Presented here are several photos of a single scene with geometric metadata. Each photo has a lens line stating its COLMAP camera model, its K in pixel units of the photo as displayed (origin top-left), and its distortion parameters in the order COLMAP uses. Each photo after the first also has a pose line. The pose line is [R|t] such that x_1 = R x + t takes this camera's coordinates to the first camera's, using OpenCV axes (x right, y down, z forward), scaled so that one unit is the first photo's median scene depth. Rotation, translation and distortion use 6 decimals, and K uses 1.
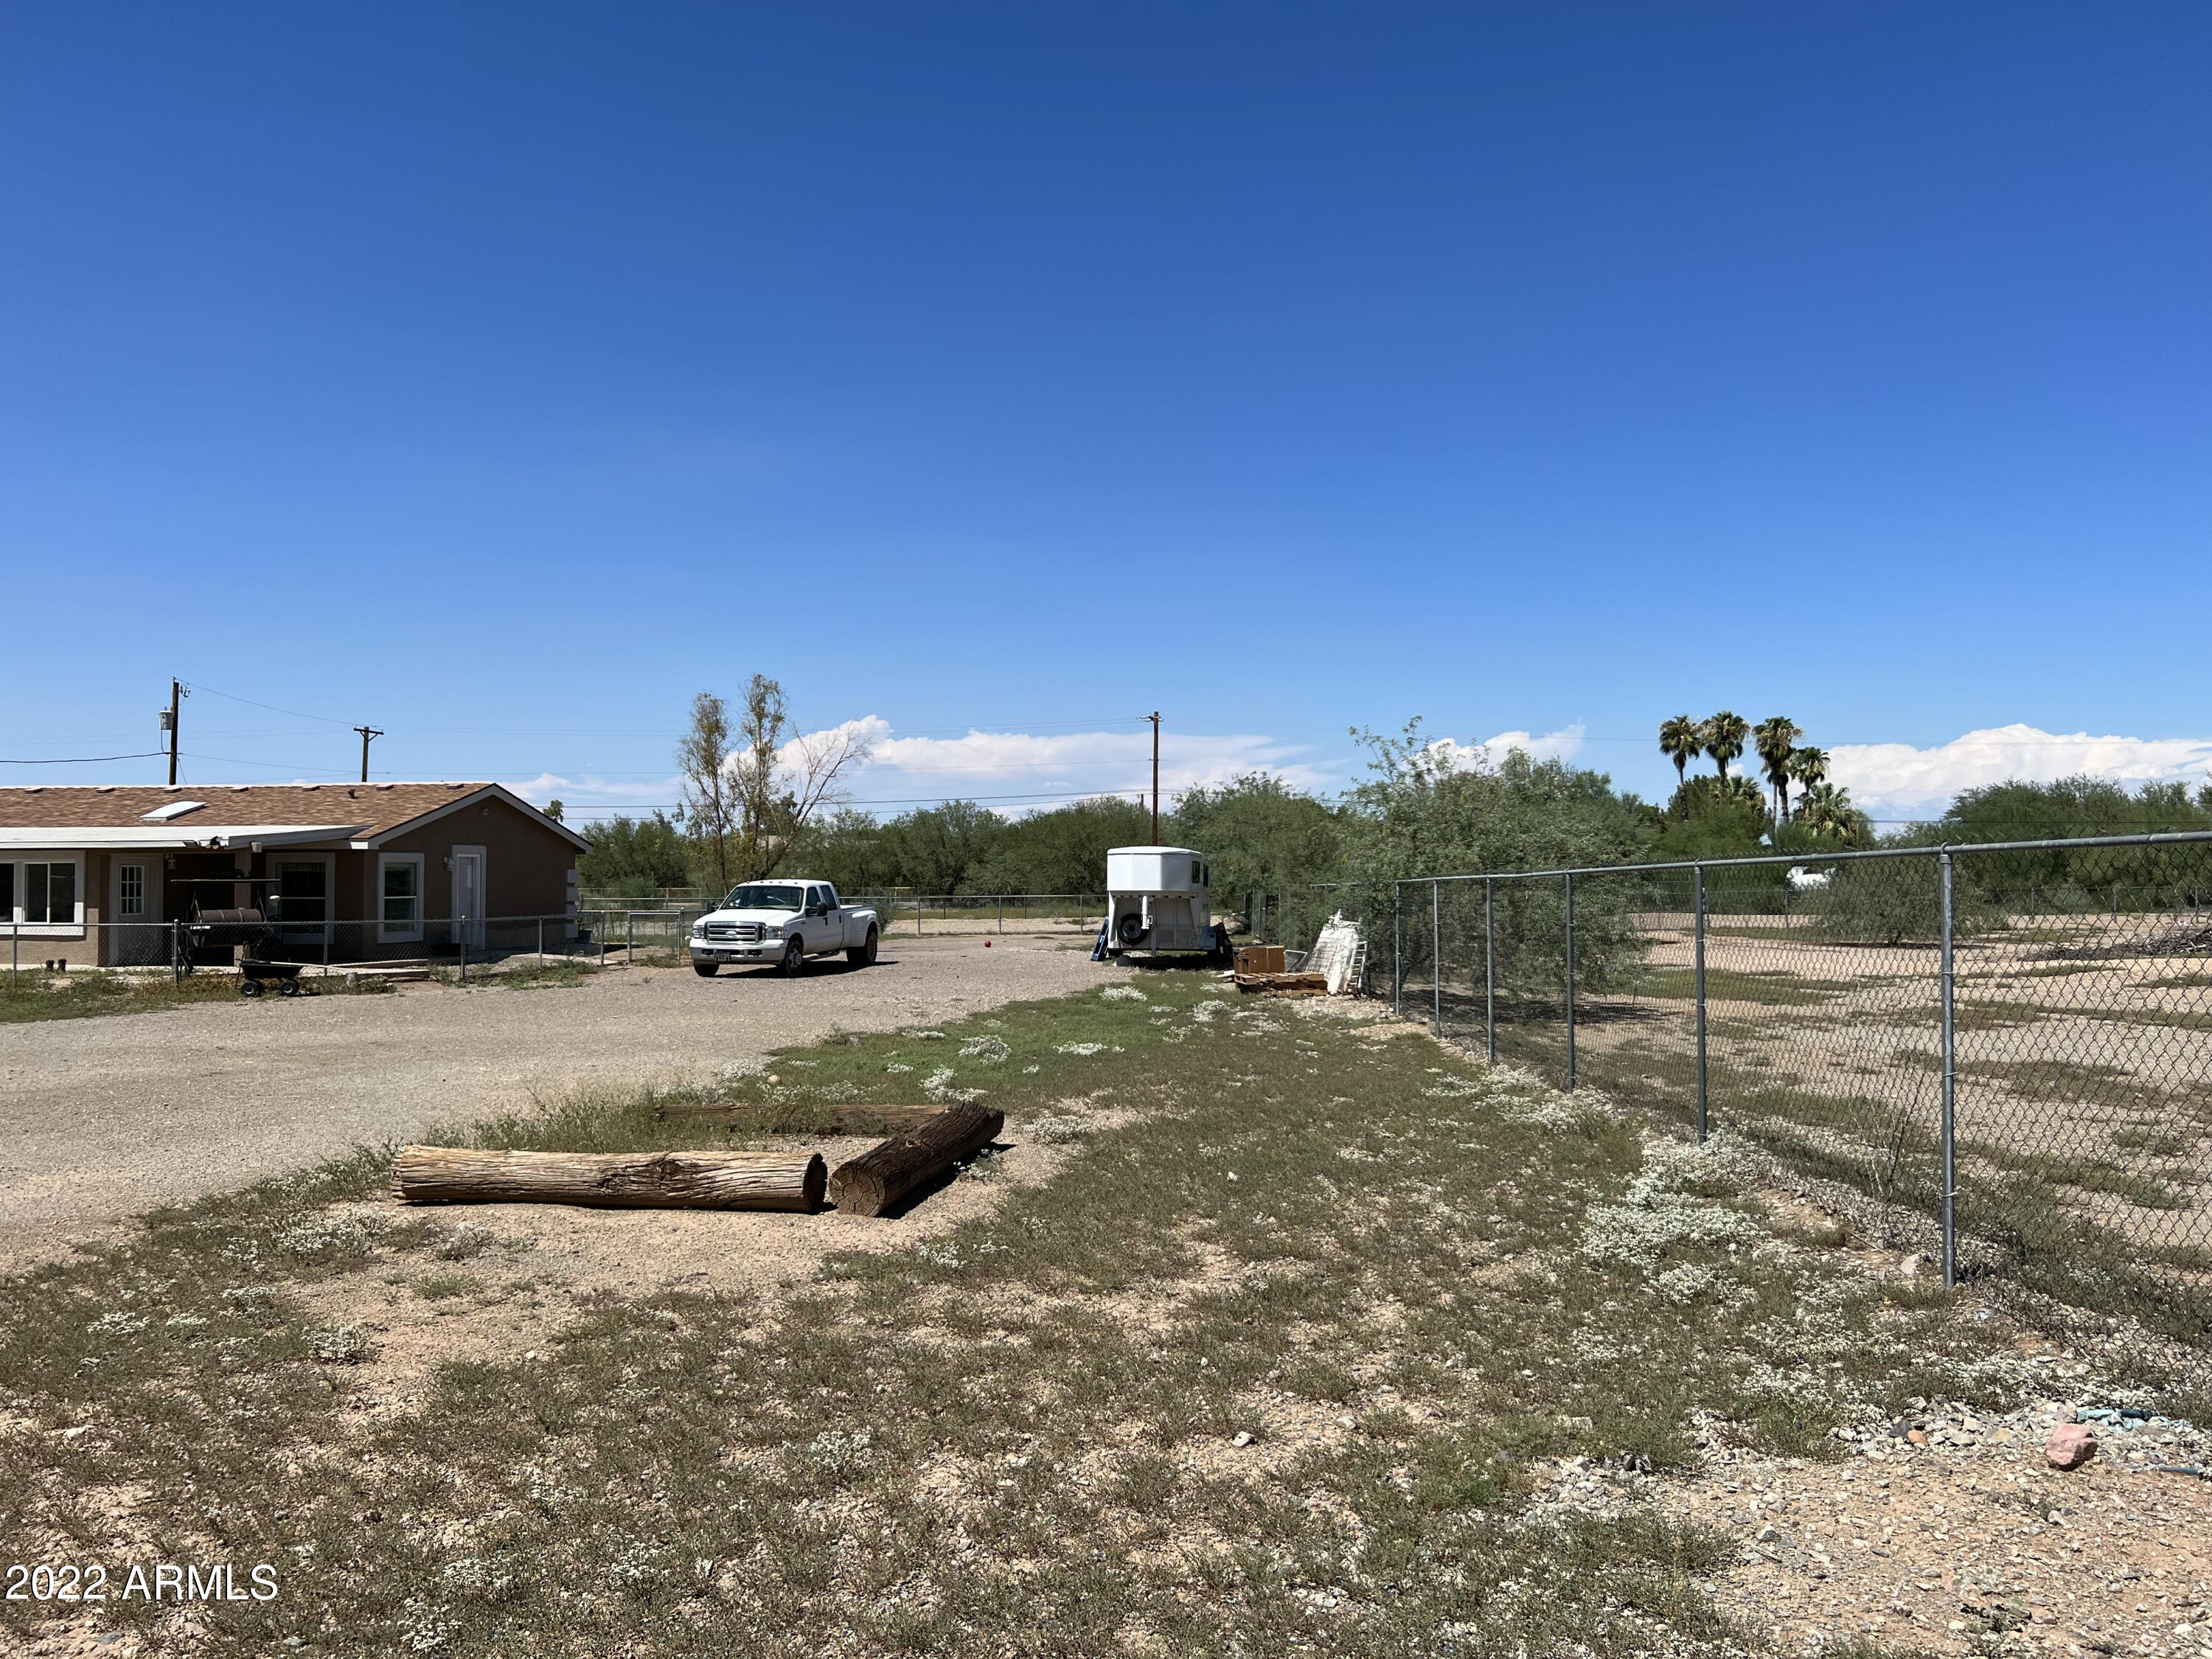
lens RADIAL K [[1589.5, 0, 1103.9], [0, 1589.5, 818.2], [0, 0, 1]] dist [-0.013269, -0.030281]
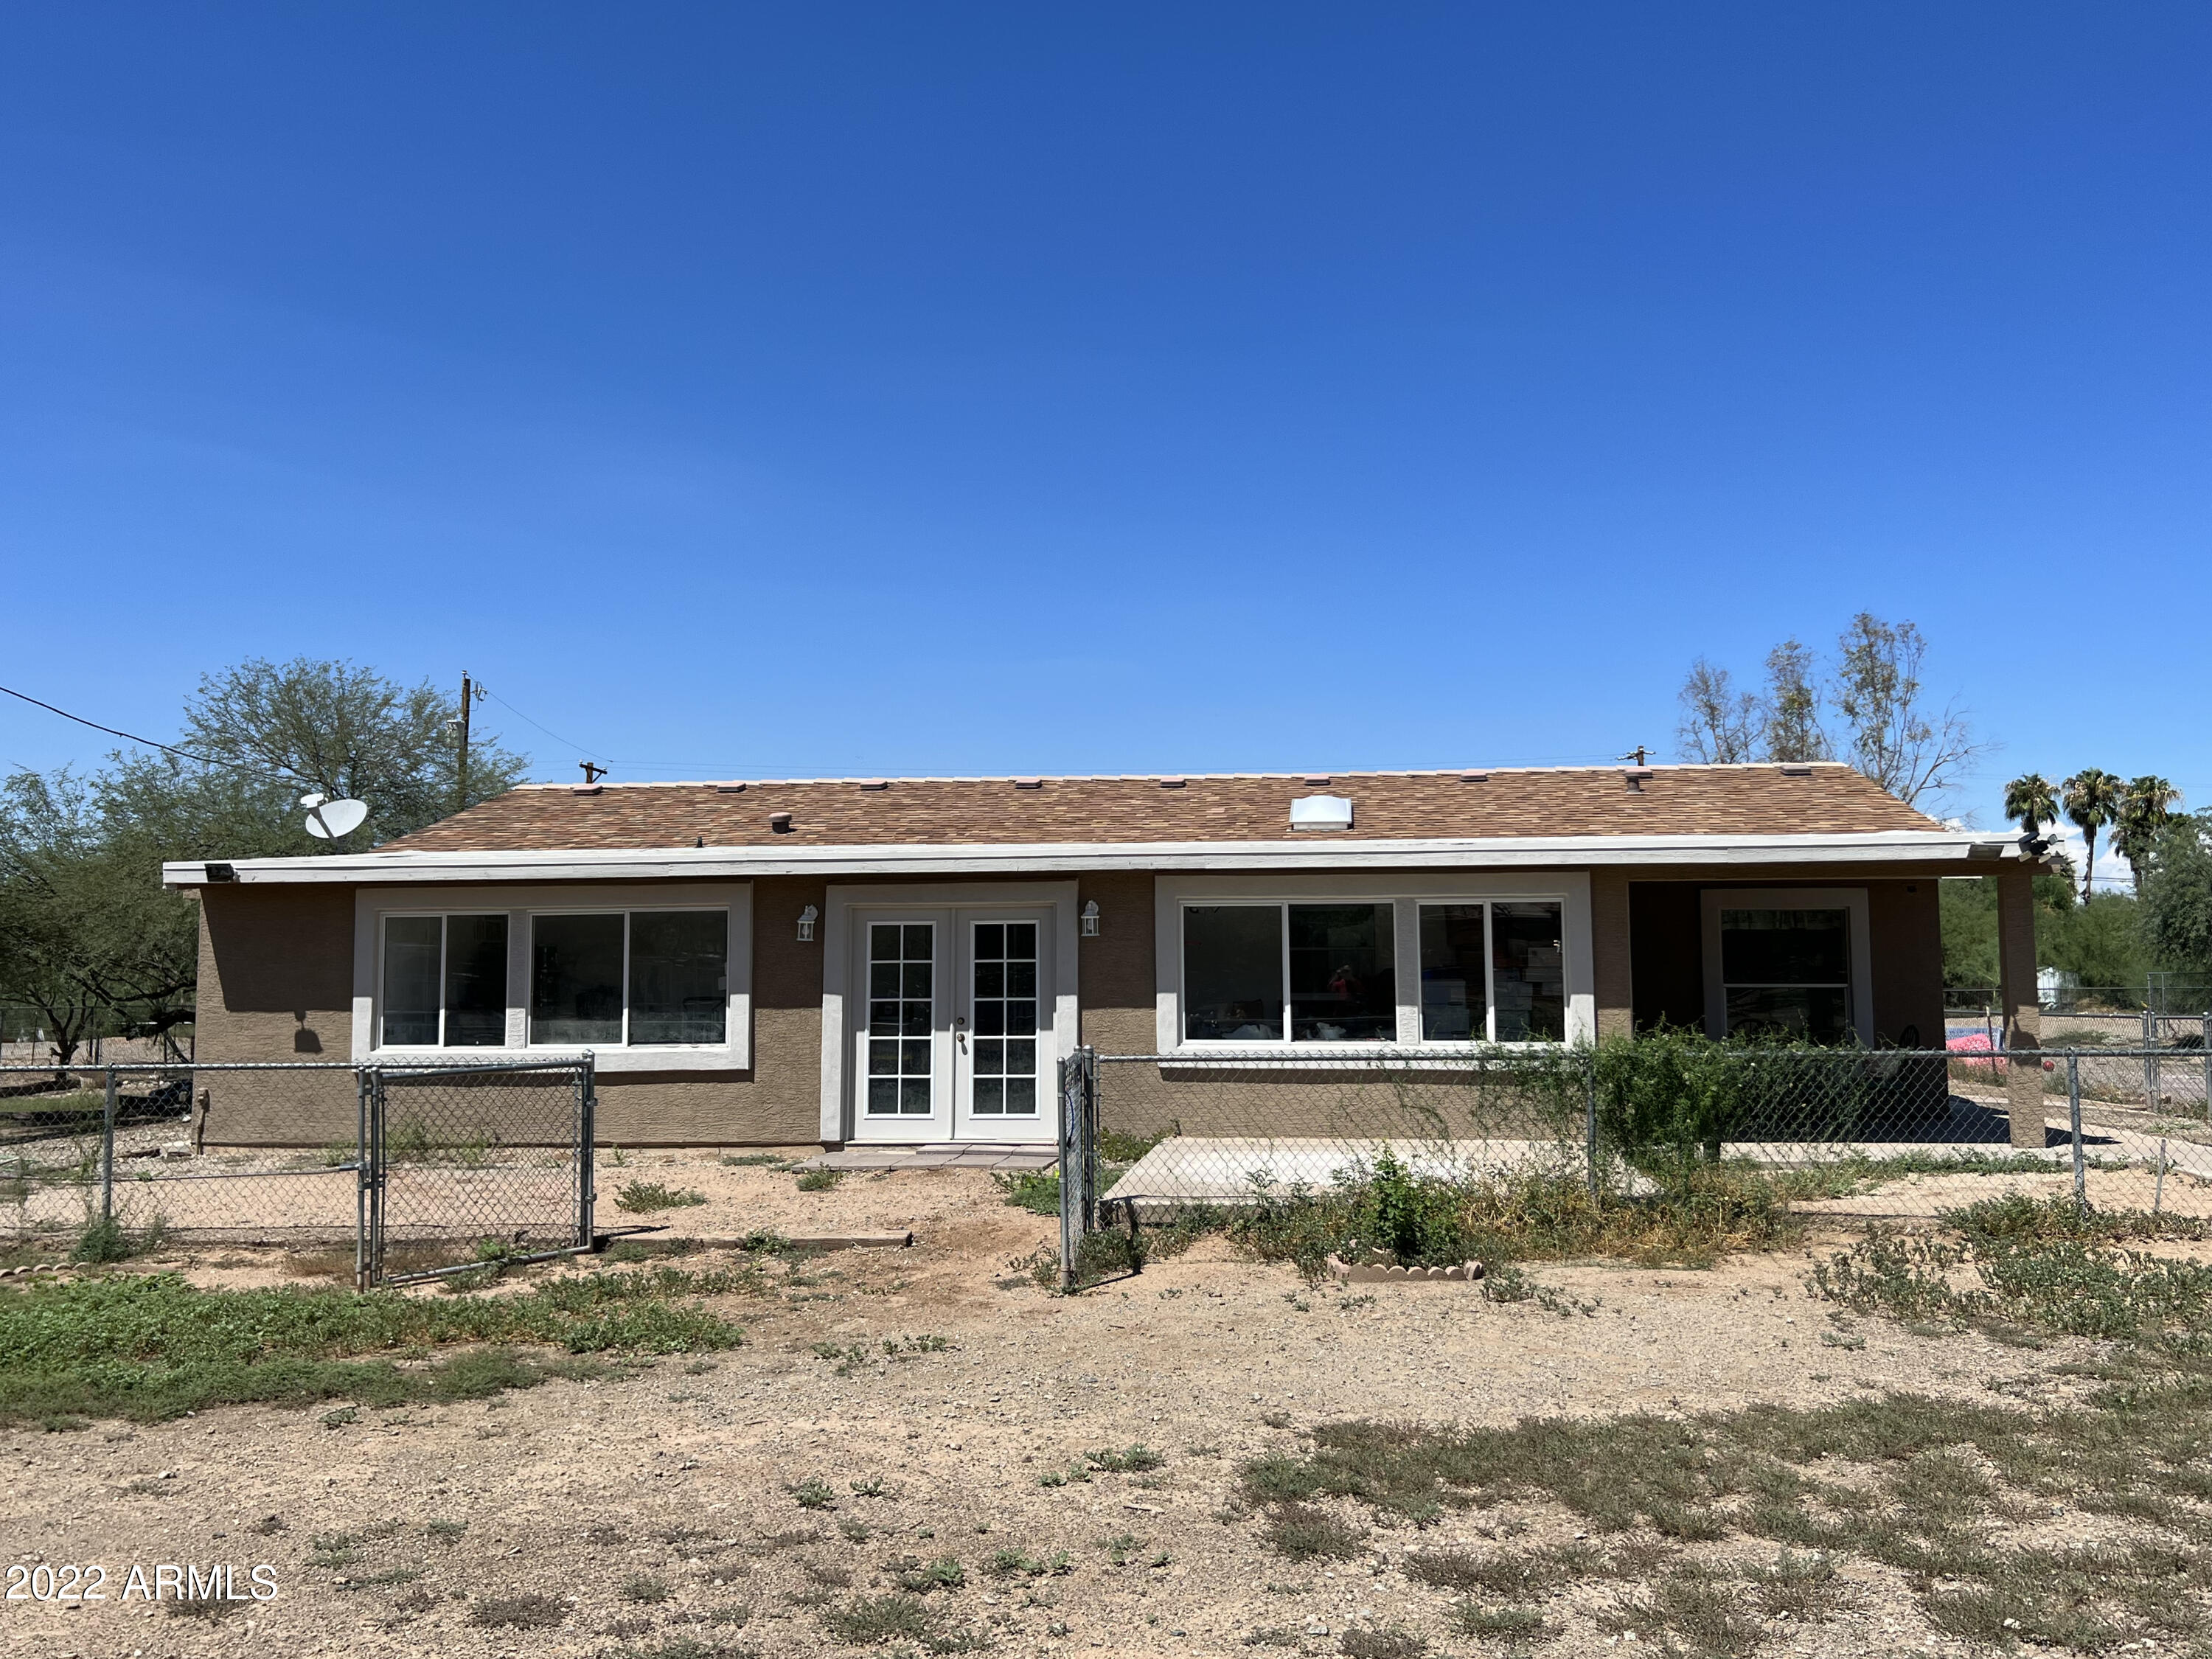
lens RADIAL K [[1791.4, 0, 1103.6], [0, 1791.4, 829.9], [0, 0, 1]] dist [0.005916, -0.002576]
pose [[0.998997, 0.000886, 0.044771, -2.637726], [0.001167, 0.998949, -0.045819, 0.103081], [-0.044764, 0.045825, 0.997946, 1.712187]]
